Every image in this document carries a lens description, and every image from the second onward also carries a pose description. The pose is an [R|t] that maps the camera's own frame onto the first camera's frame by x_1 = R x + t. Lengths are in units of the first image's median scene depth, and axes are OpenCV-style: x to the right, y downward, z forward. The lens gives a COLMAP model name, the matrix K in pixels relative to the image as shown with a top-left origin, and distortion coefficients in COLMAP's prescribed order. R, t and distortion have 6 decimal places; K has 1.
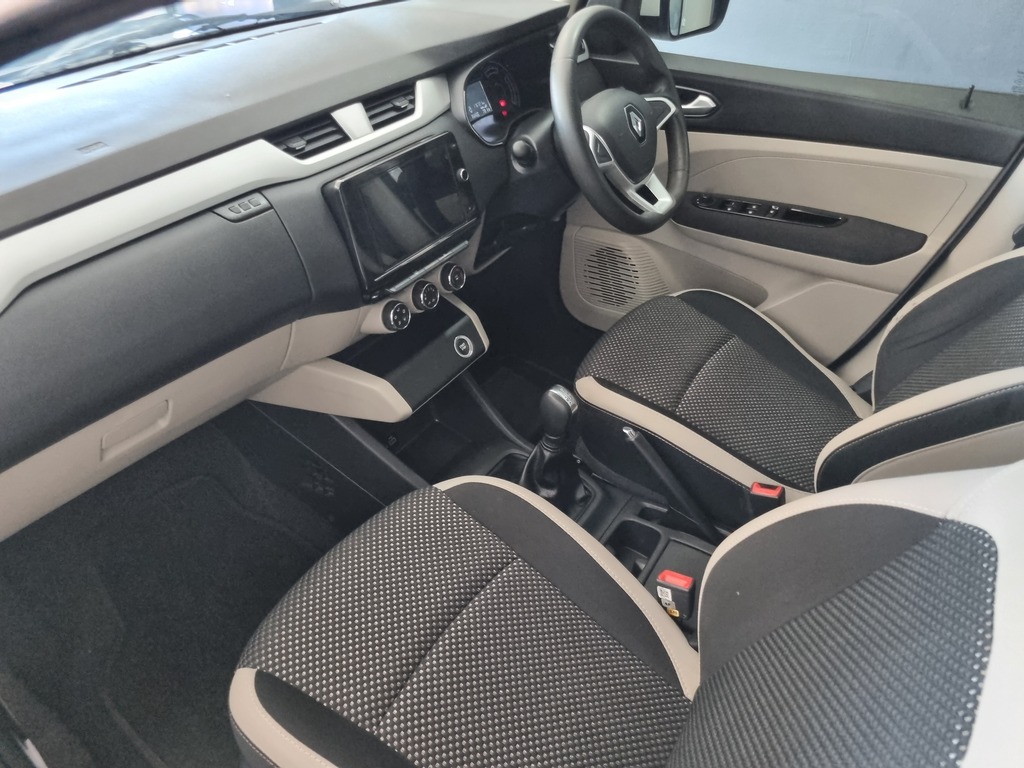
lens RADIAL K [[771.2, 0, 514.9], [0, 771.2, 387.2], [0, 0, 1]] dist [0.028011, -0.020274]
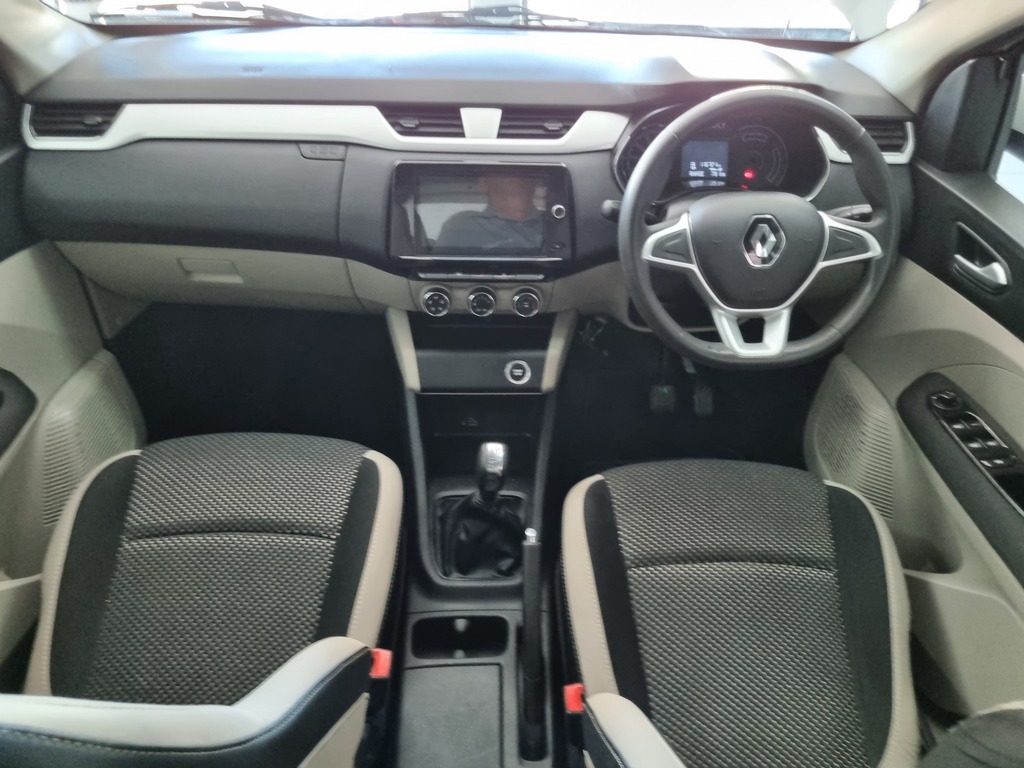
lens RADIAL K [[771.2, 0, 512.8], [0, 771.2, 380.9], [0, 0, 1]] dist [0.028011, -0.020274]
pose [[0.561765, 0.505234, -0.655102, 0.656307], [-0.512709, 0.834072, 0.203601, -0.272727], [0.649268, 0.221501, 0.727591, 0.317307]]
